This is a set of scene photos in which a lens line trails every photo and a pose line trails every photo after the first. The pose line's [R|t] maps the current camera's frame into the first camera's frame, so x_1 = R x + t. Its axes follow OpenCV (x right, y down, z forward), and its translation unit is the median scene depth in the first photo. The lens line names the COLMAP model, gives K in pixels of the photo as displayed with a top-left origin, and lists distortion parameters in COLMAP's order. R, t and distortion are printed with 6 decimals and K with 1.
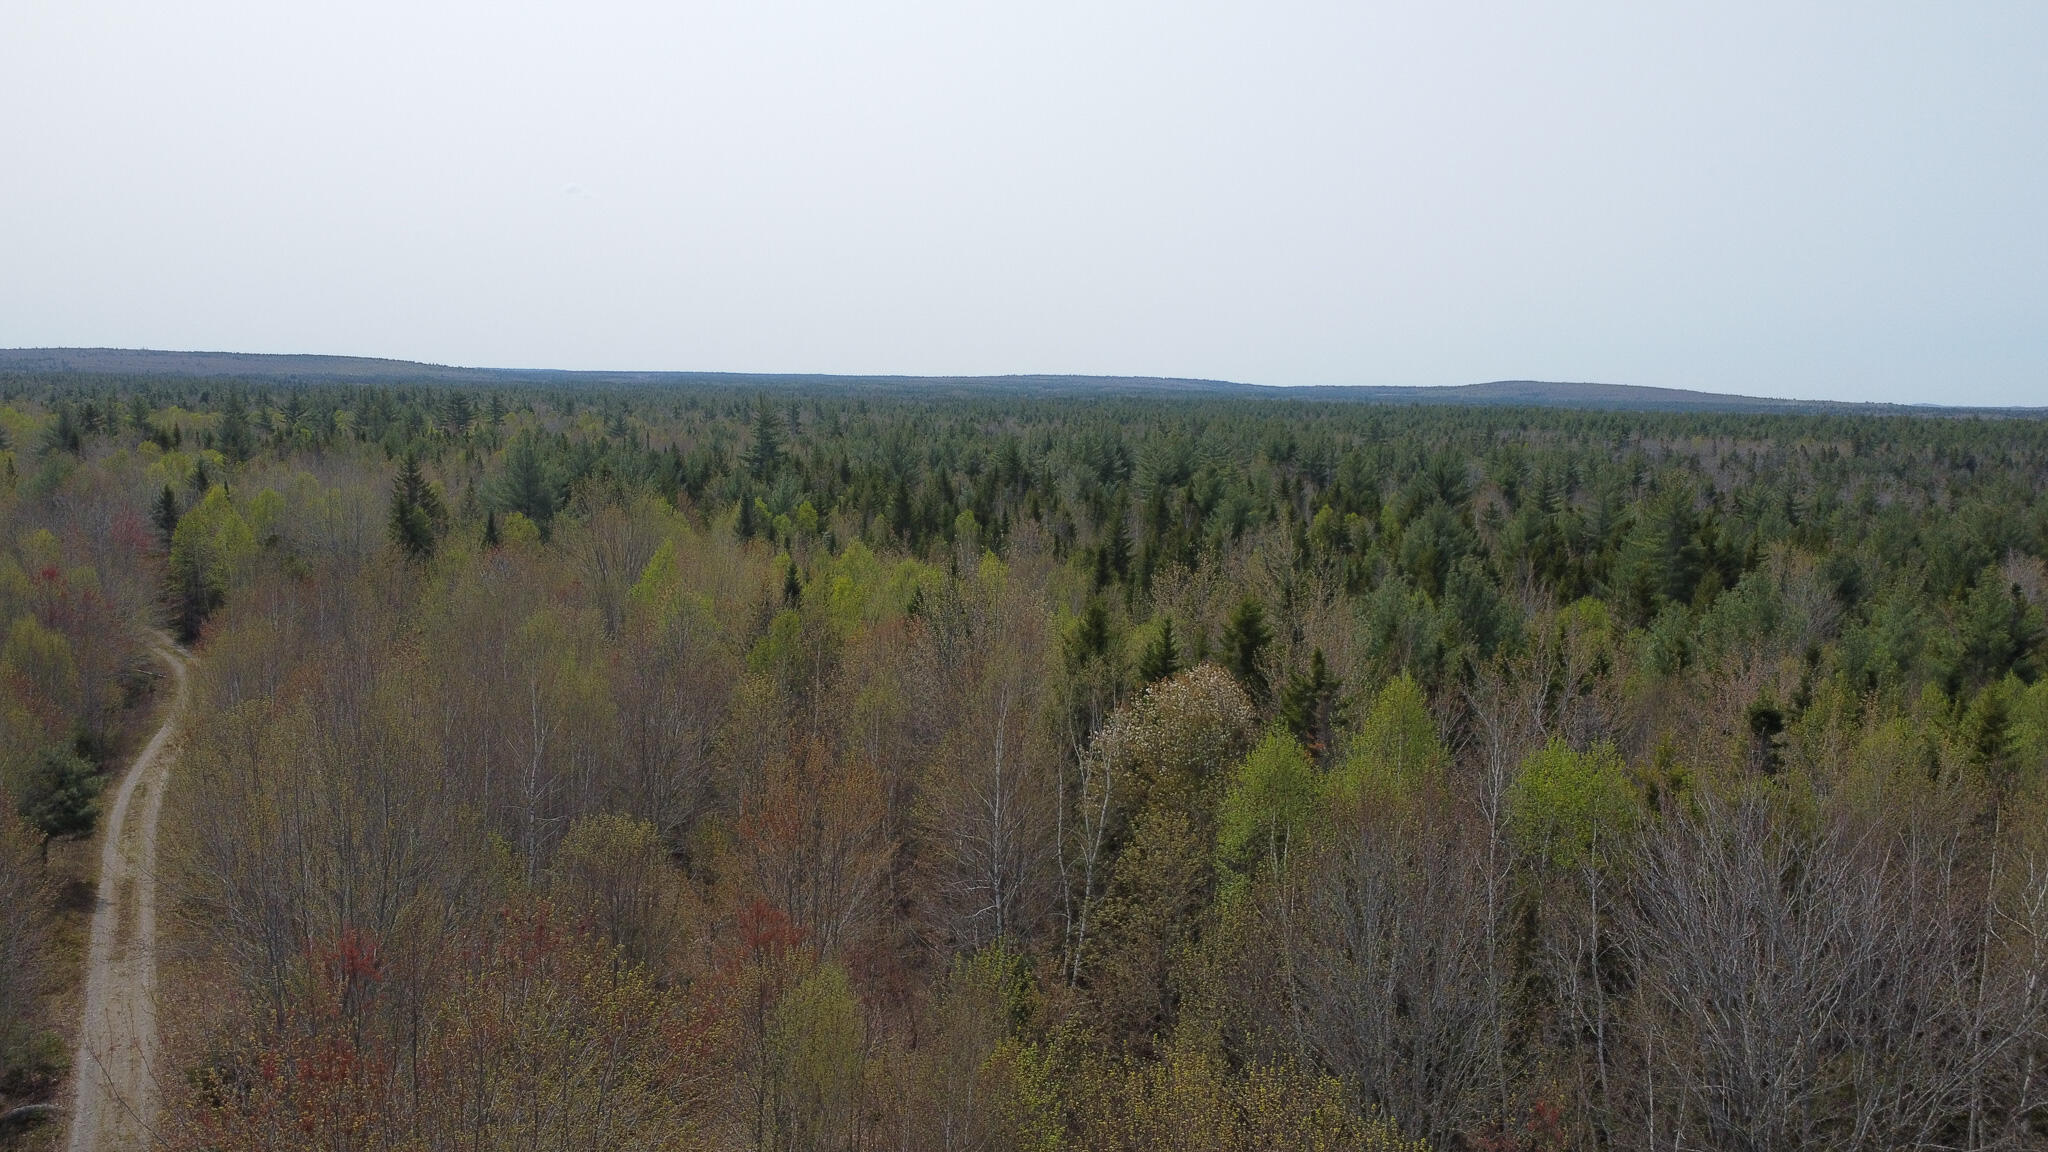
lens RADIAL K [[1567.3, 0, 1024.0], [0, 1567.3, 576.0], [0, 0, 1]] dist [-0.000552, 0.002080]
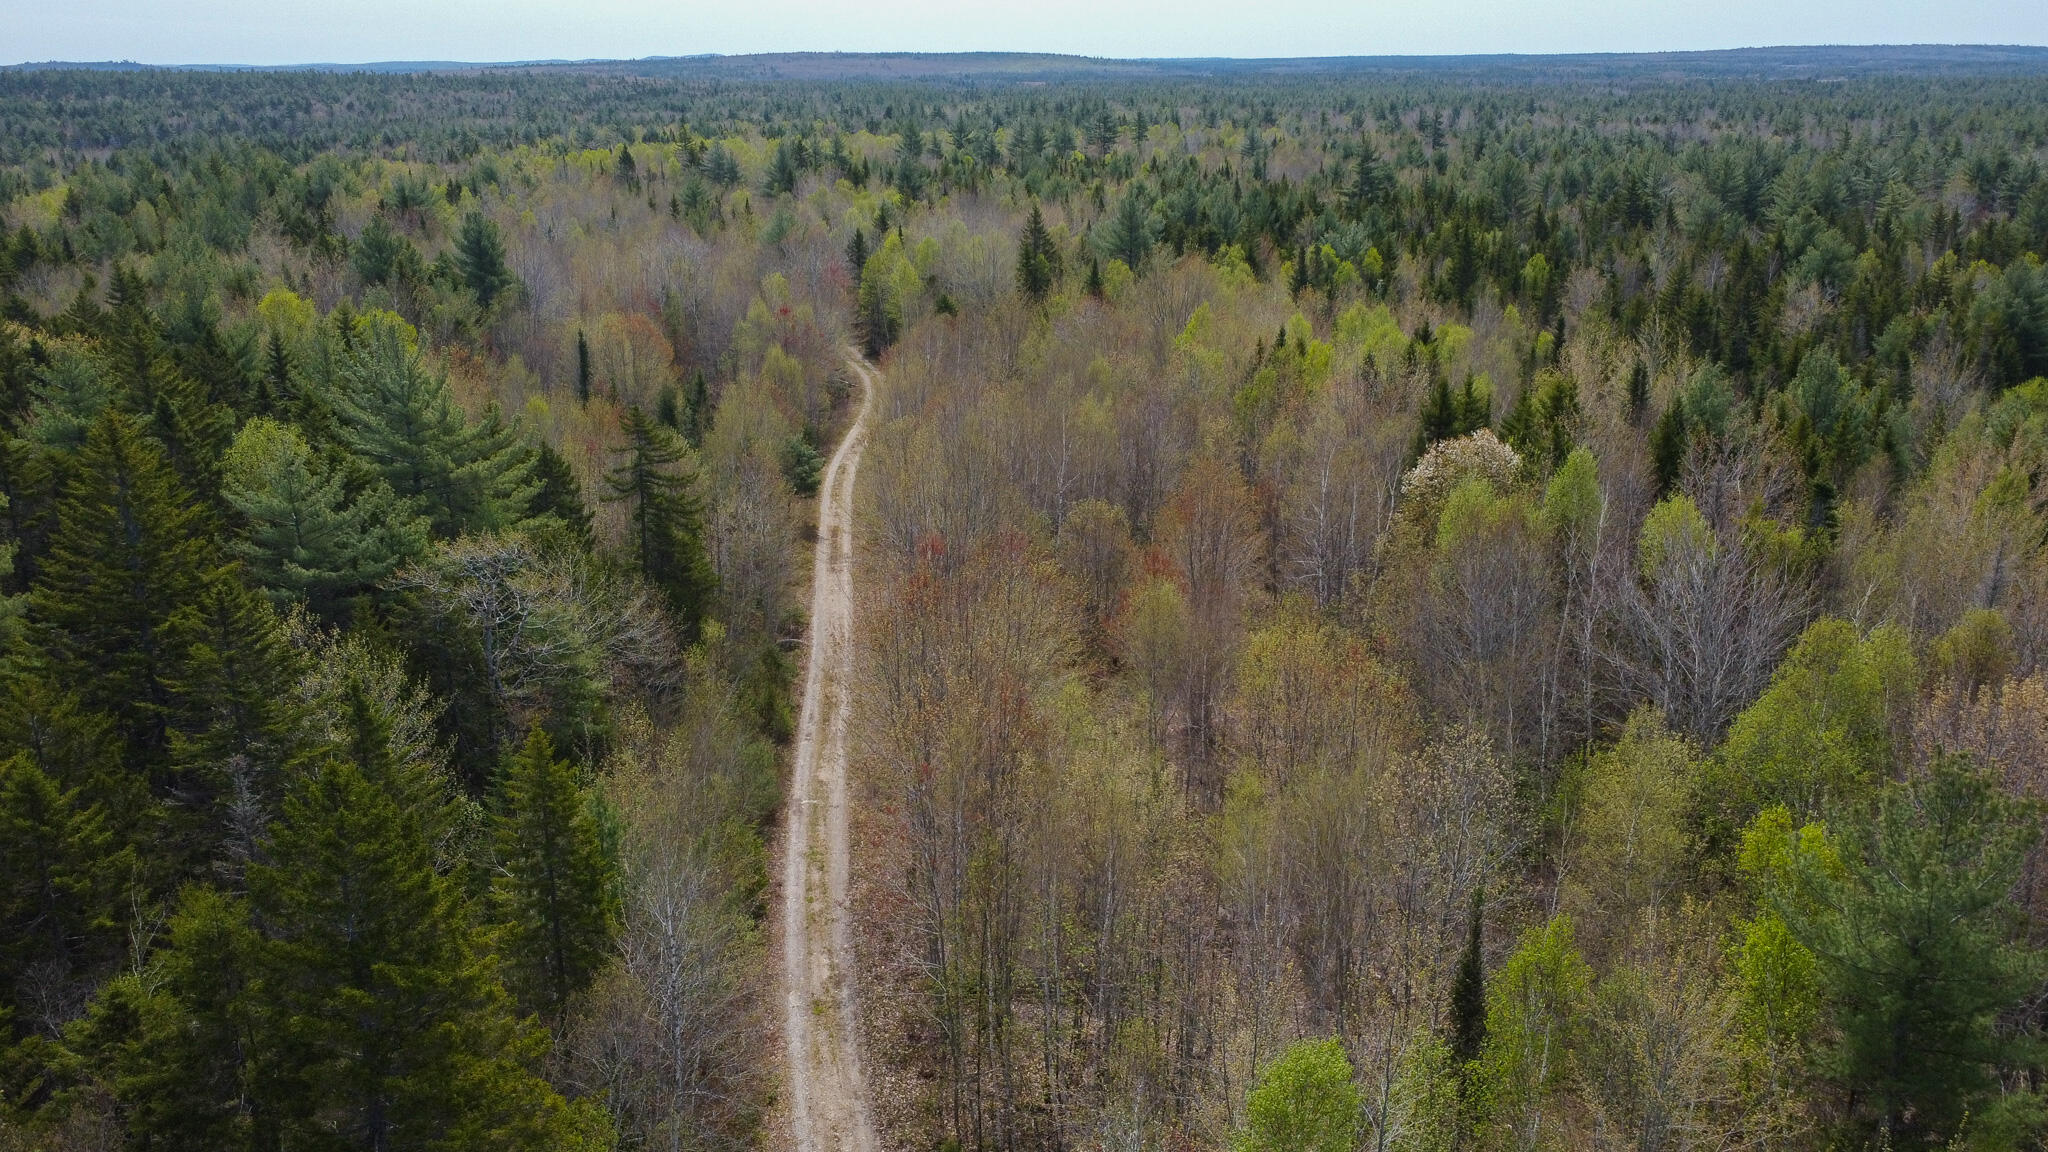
lens RADIAL K [[1567.3, 0, 1024.0], [0, 1567.3, 576.0], [0, 0, 1]] dist [-0.000552, 0.002080]
pose [[0.922271, 0.090932, -0.375696, 0.069014], [-0.022580, 0.982951, 0.182478, -0.016421], [0.385884, -0.159811, 0.908600, -0.127236]]
